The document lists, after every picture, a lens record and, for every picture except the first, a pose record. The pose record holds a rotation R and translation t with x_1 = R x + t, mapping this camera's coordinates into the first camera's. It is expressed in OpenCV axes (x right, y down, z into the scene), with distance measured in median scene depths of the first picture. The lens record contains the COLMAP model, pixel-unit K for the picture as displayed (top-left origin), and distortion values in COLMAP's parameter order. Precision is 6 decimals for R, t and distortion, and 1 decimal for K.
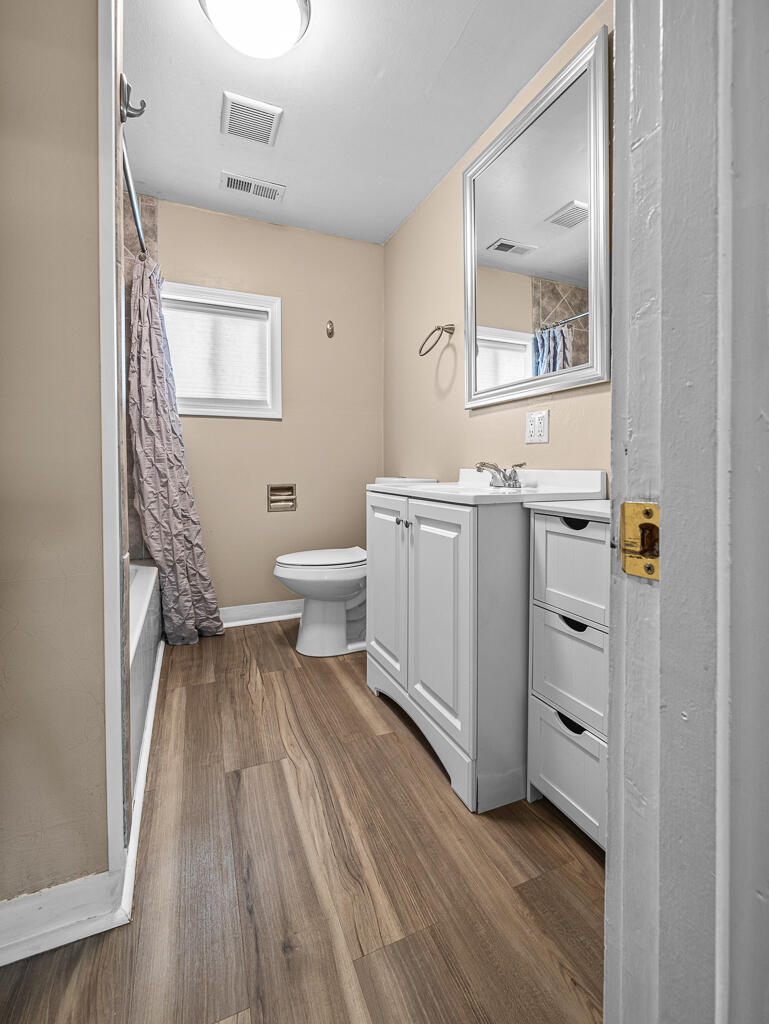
lens RADIAL K [[450.8, 0, 388.9], [0, 450.8, 472.6], [0, 0, 1]] dist [-0.002093, -0.000275]
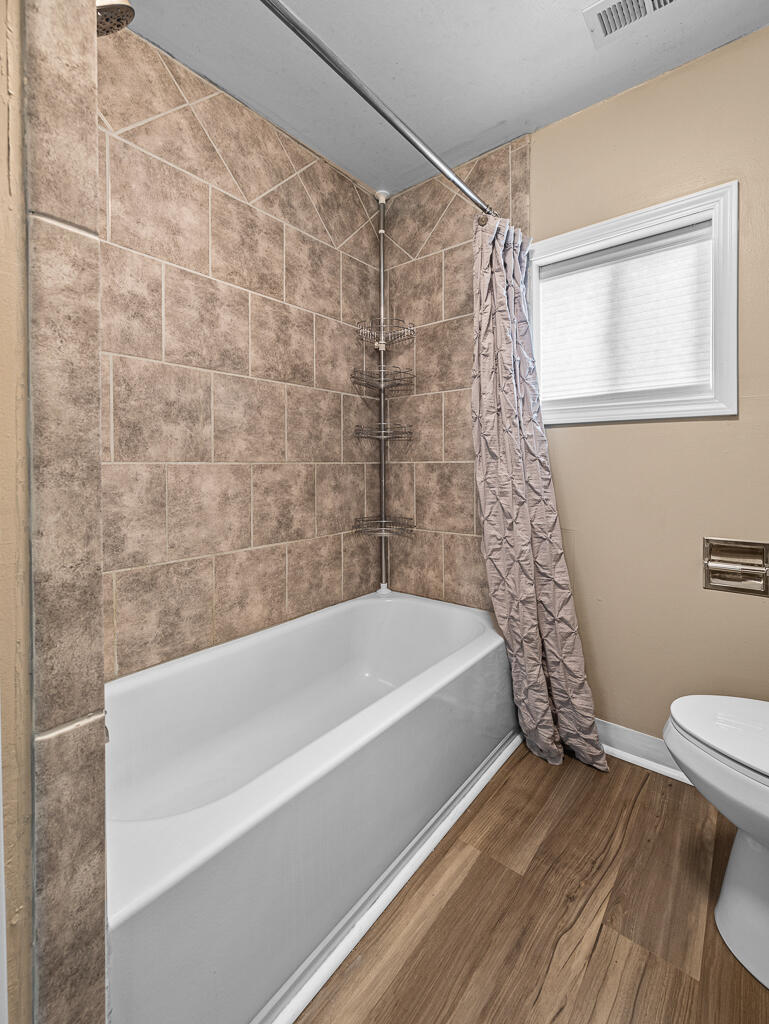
lens RADIAL K [[450.8, 0, 388.9], [0, 450.8, 472.6], [0, 0, 1]] dist [-0.002093, -0.000275]
pose [[0.459889, 0.017813, -0.887798, 0.045717], [-0.012211, 0.999831, 0.013736, -0.067191], [0.887892, 0.004524, 0.460029, 0.497098]]
